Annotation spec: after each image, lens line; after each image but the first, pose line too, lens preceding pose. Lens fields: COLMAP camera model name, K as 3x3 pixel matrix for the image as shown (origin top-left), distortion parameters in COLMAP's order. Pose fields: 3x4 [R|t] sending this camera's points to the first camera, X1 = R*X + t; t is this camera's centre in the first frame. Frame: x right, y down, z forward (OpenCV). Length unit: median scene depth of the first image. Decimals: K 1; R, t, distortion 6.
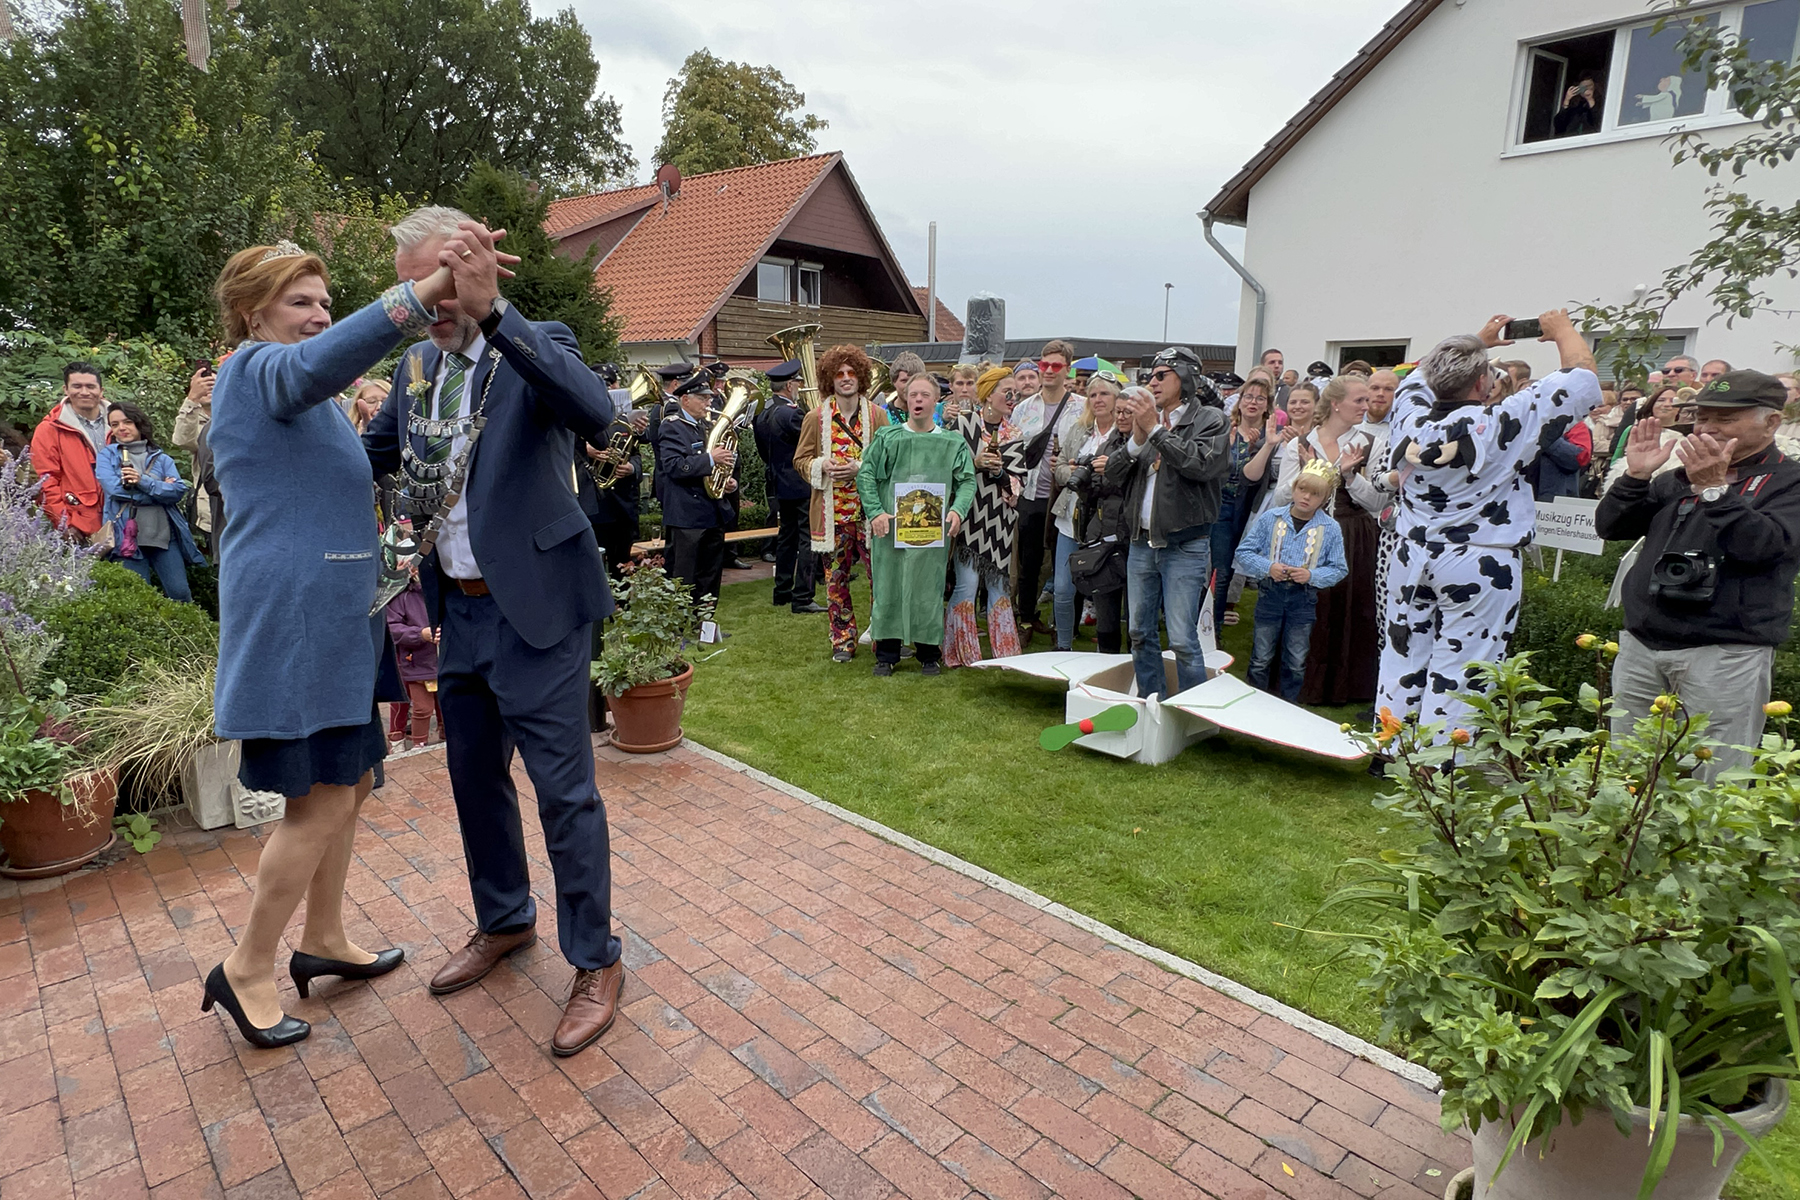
lens RADIAL K [[910.1, 0, 823.9], [0, 910.1, 606.1], [0, 0, 1]] dist [-0.001165, 0.000698]
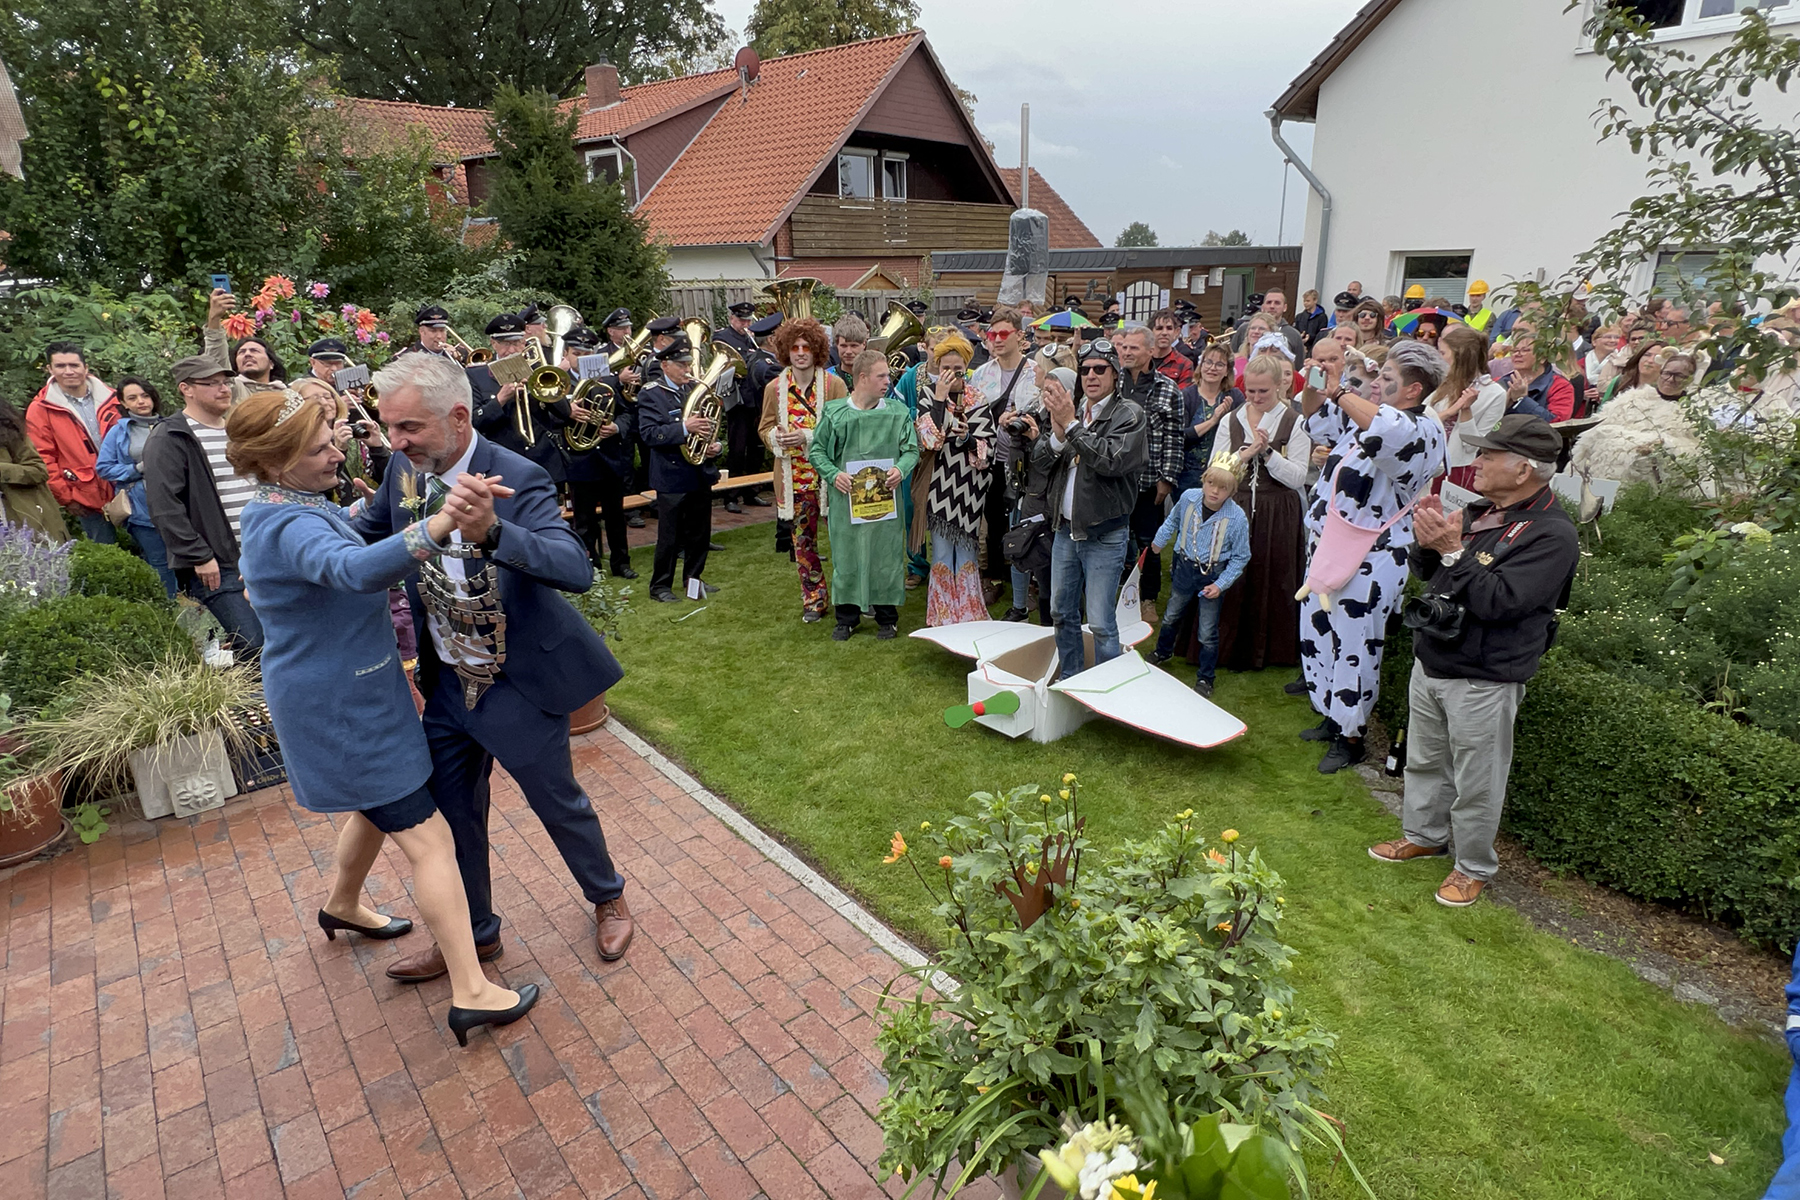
lens RADIAL K [[905.4, 0, 900.0], [0, 905.4, 600.0], [0, 0, 1]] dist [-0.001545, 0.000953]
pose [[0.999472, -0.002447, -0.032414, 0.169091], [0.005962, 0.994048, 0.108777, -0.082423], [0.031955, -0.108912, 0.993538, -0.037369]]
